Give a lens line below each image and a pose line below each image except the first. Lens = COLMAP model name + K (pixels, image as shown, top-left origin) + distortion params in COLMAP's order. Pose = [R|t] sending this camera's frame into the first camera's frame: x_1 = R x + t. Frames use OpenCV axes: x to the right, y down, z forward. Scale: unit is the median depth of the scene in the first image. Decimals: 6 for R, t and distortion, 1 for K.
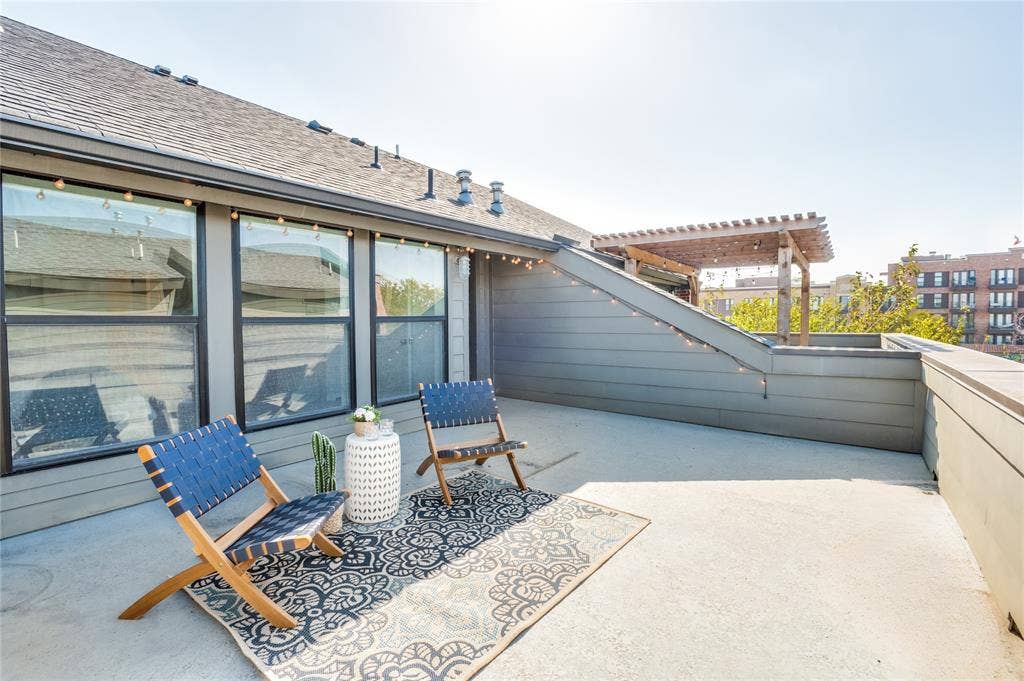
lens RADIAL K [[481.2, 0, 516.2], [0, 481.2, 327.3], [0, 0, 1]] dist [-0.042032, 0.000437]
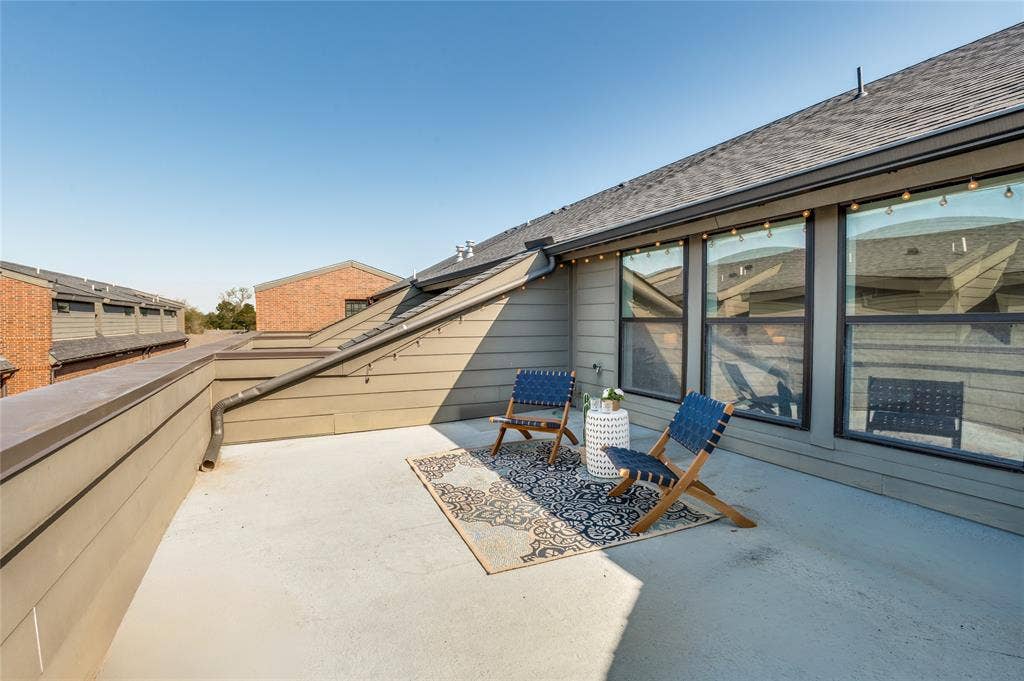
lens RADIAL K [[495.0, 0, 505.9], [0, 495.0, 329.7], [0, 0, 1]] dist [-0.010845, 0.000927]
pose [[-0.511566, 0.022047, -0.858961, 0.877225], [-0.007866, 0.999509, 0.030339, -0.027839], [0.859208, 0.022277, -0.511142, 1.296216]]
